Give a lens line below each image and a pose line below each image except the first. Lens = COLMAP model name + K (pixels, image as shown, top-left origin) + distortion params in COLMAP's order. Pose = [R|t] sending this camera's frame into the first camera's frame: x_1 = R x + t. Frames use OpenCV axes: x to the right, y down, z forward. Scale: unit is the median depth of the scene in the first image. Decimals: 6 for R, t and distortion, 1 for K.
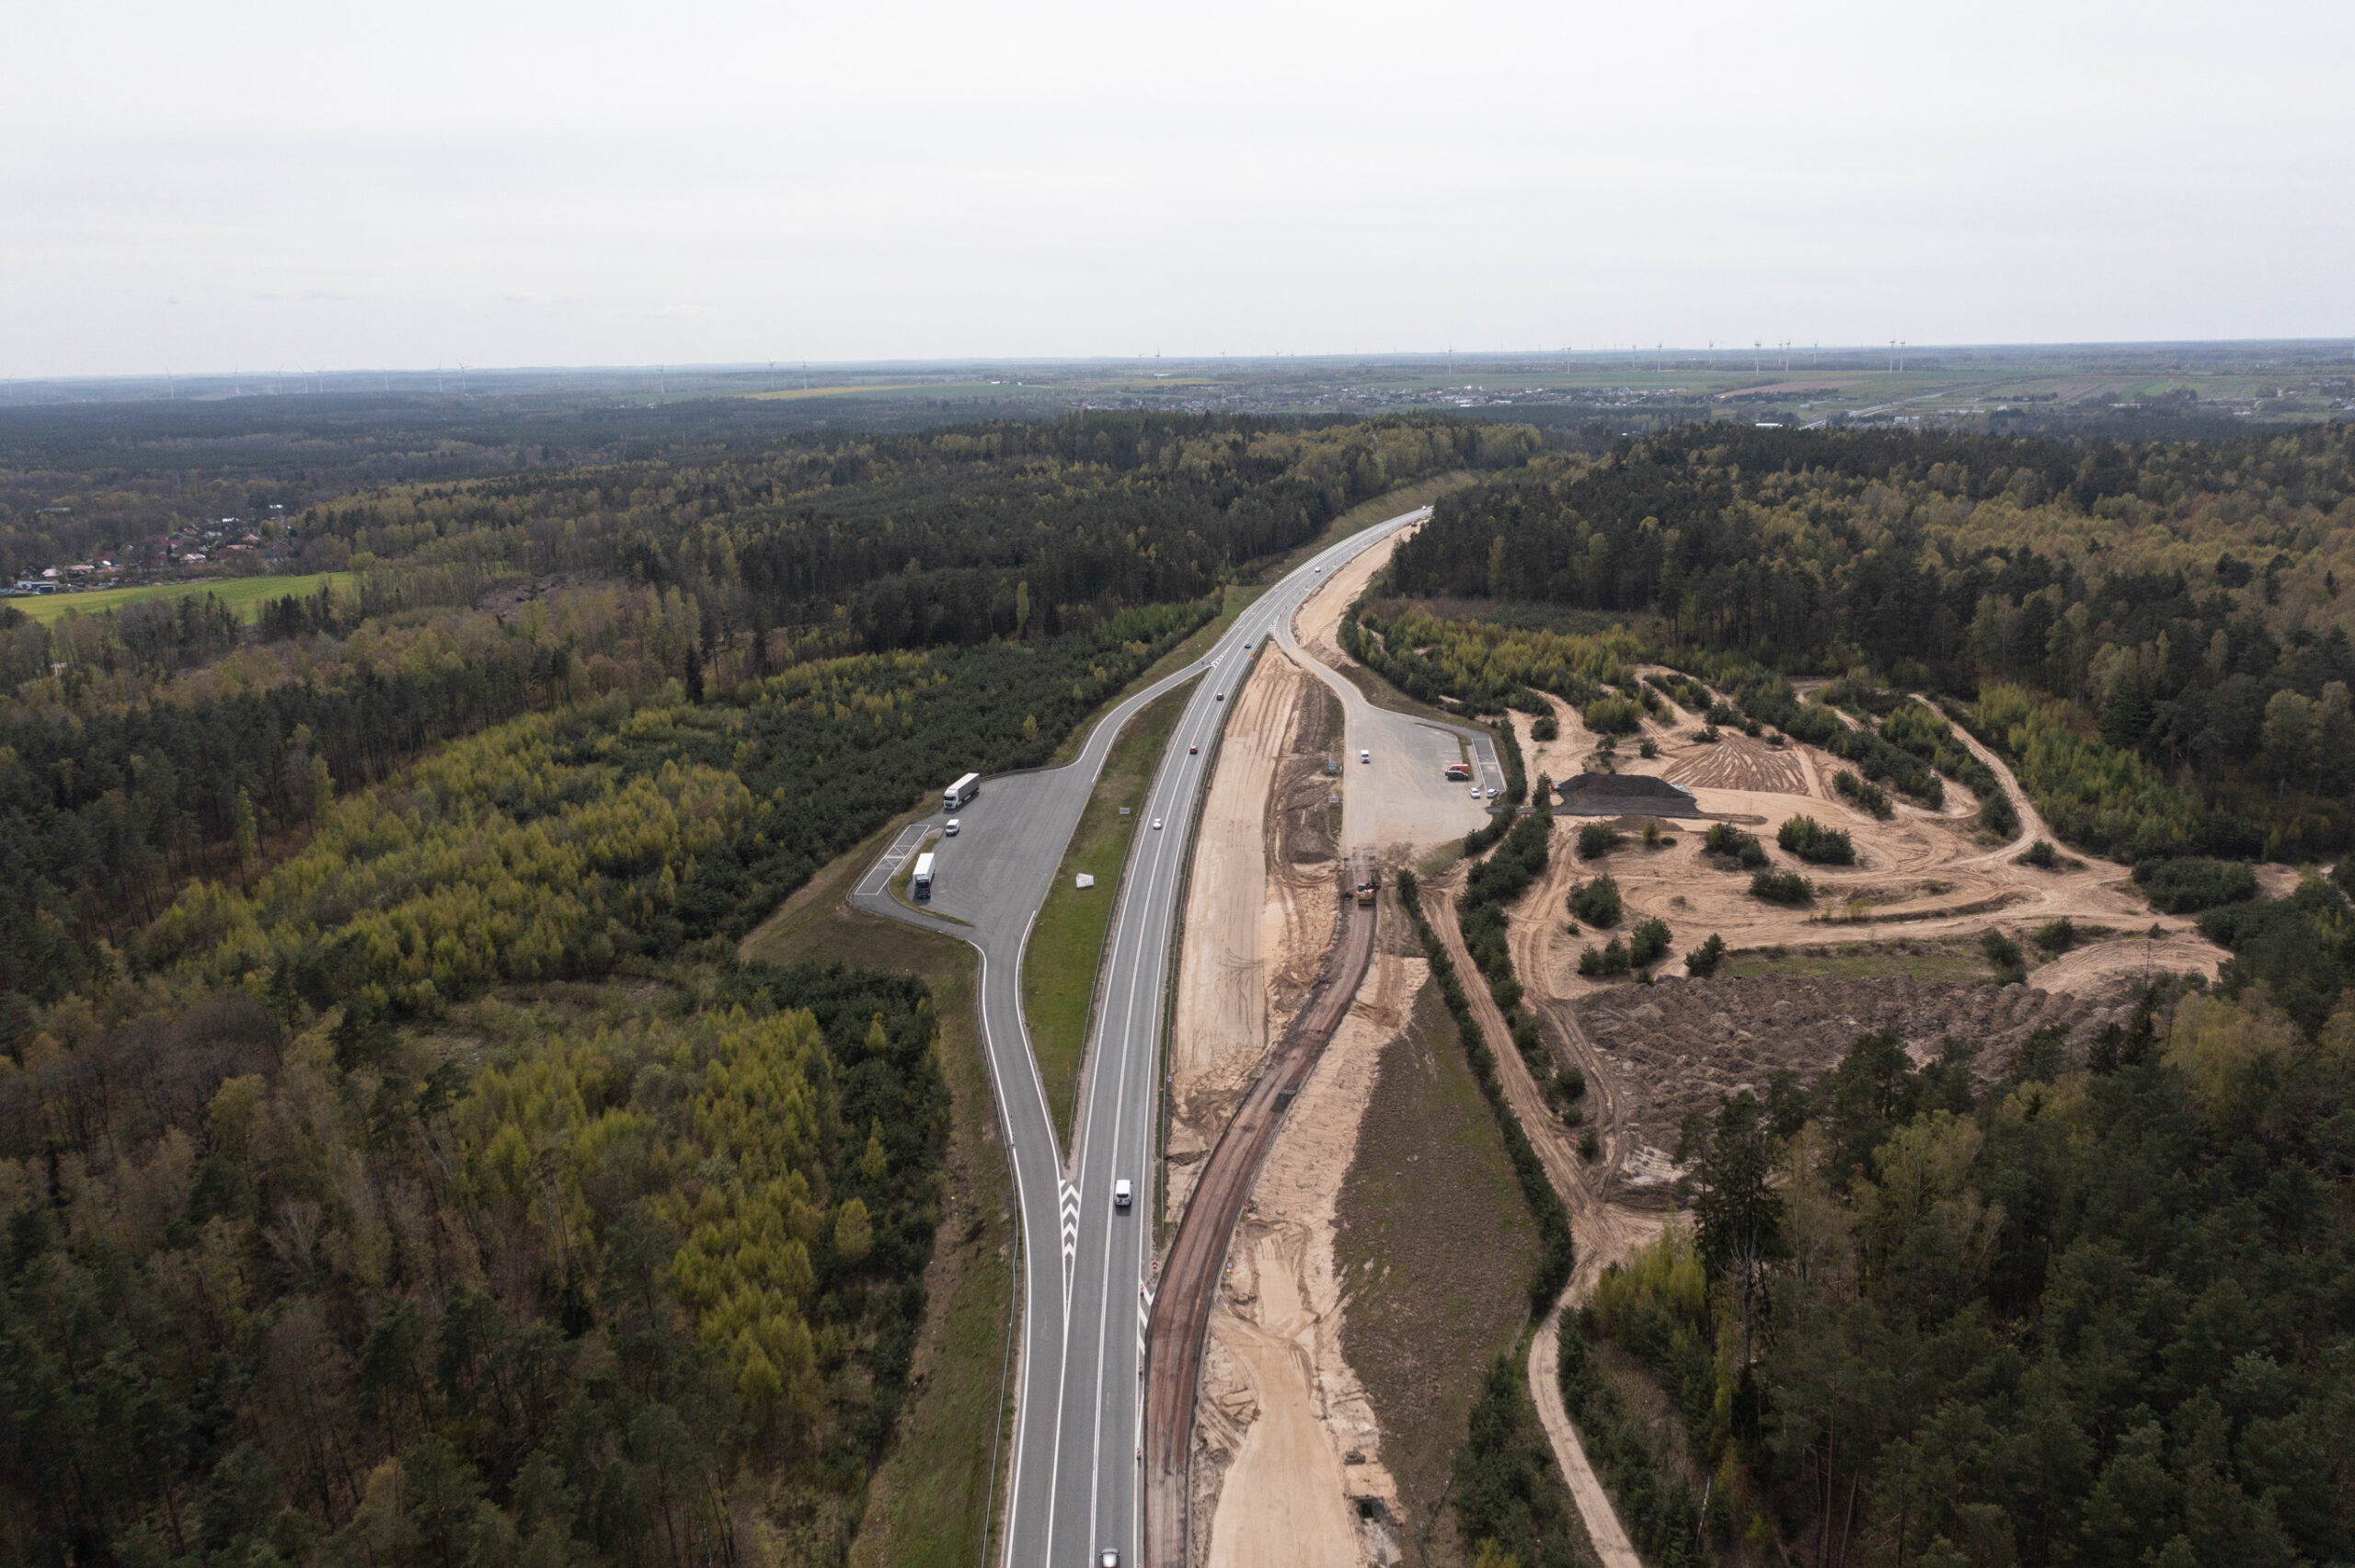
lens RADIAL K [[1866.5, 0, 1177.5], [0, 1866.5, 784.0], [0, 0, 1]] dist [-0.014151, 0.000118]
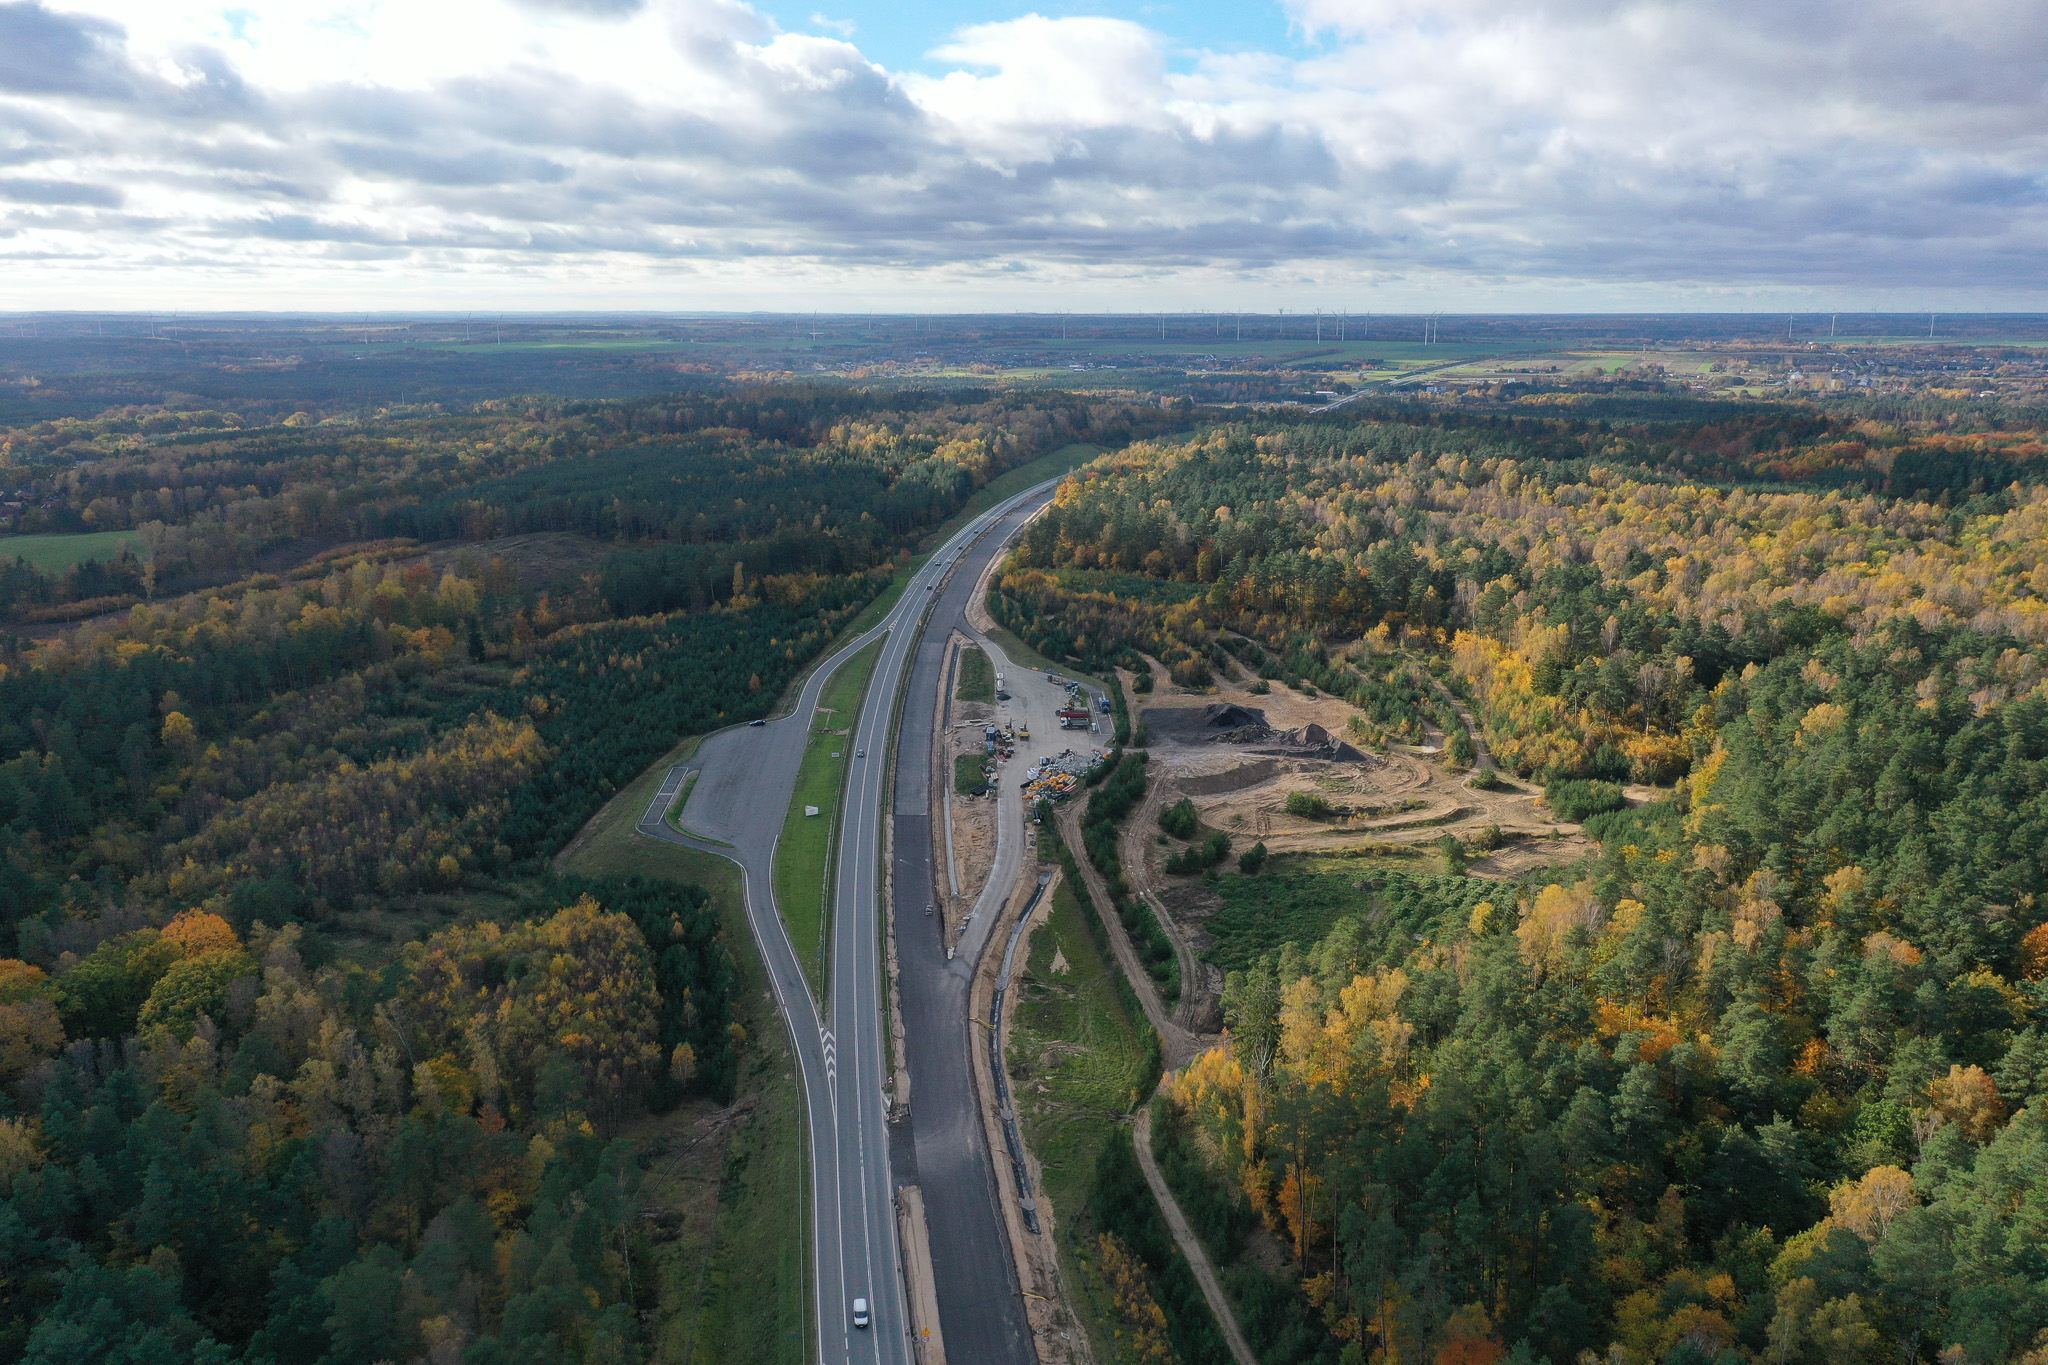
lens RADIAL K [[1605.7, 0, 1024.0], [0, 1605.7, 682.5], [0, 0, 1]] dist [-0.002088, 0.005981]
pose [[0.993066, -0.009162, 0.117204, -0.028539], [0.009603, 0.999949, -0.003195, -0.032175], [-0.117168, 0.004299, 0.993103, -0.163839]]
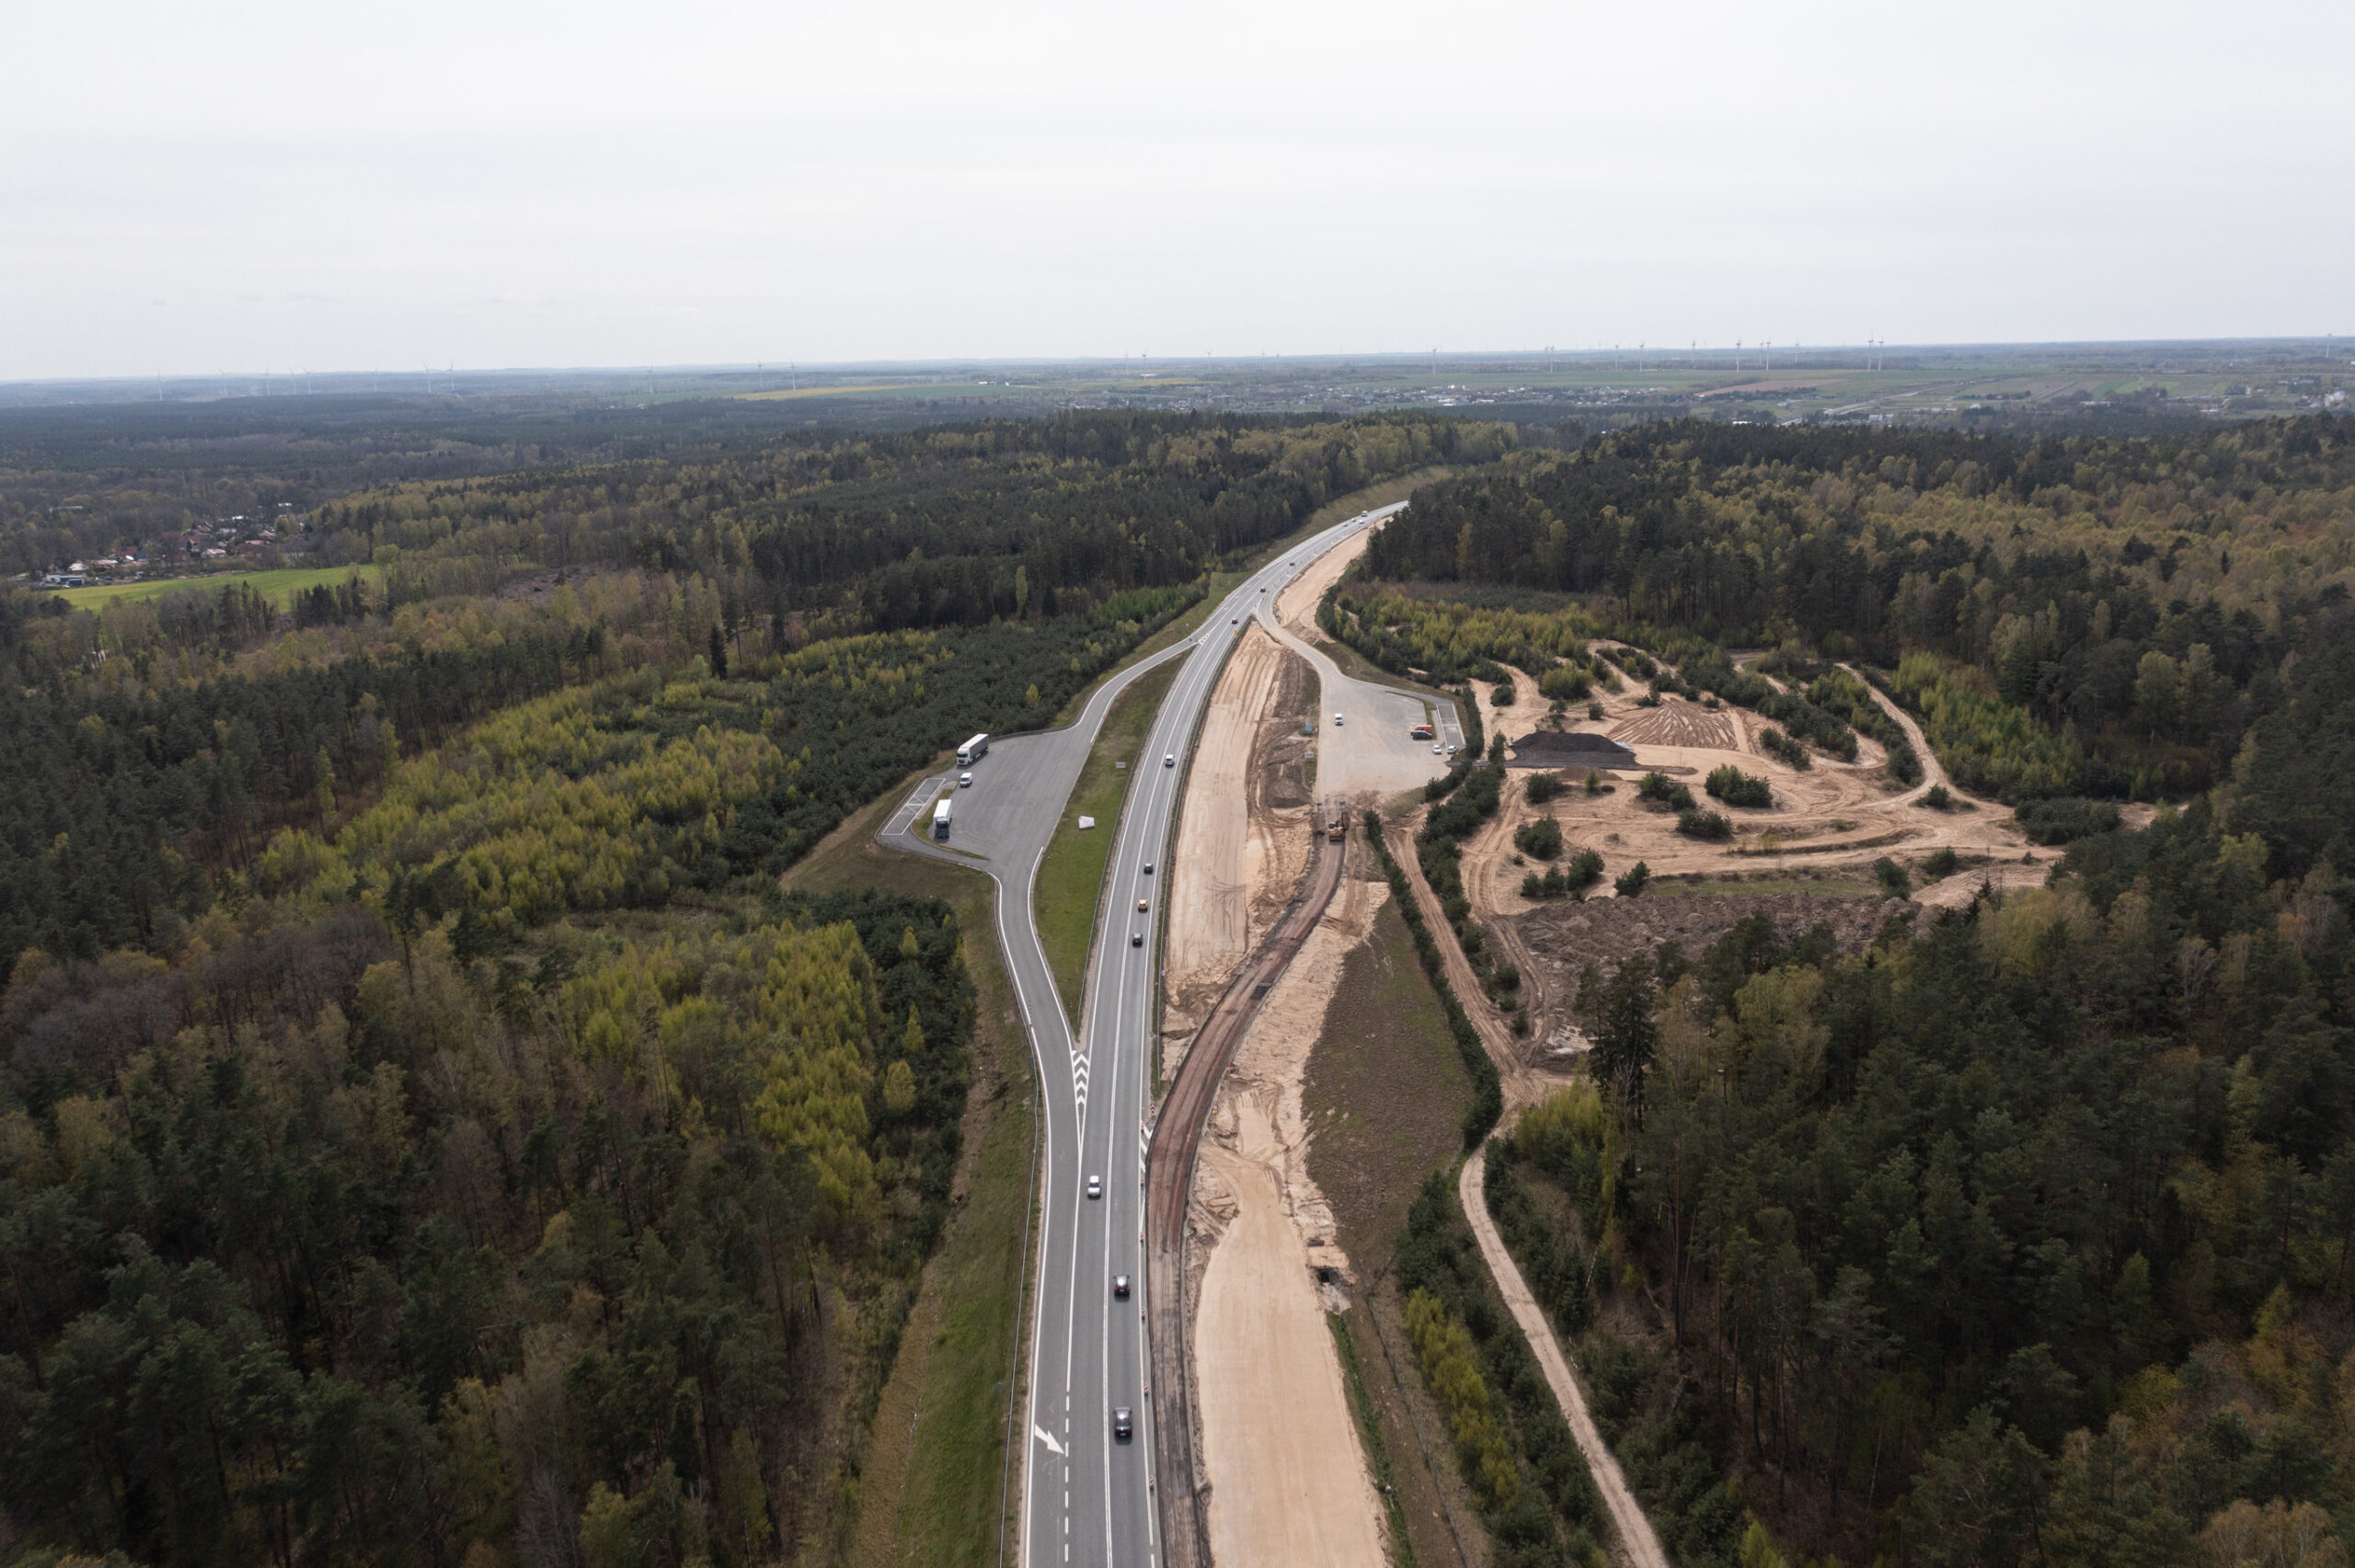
lens RADIAL K [[1854.6, 0, 1177.5], [0, 1854.6, 784.0], [0, 0, 1]] dist [-0.014505, -0.001827]
pose [[0.999974, -0.002996, 0.006612, -0.001834], [0.002987, 0.999995, 0.001339, 0.024210], [-0.006616, -0.001320, 0.999977, -0.103087]]
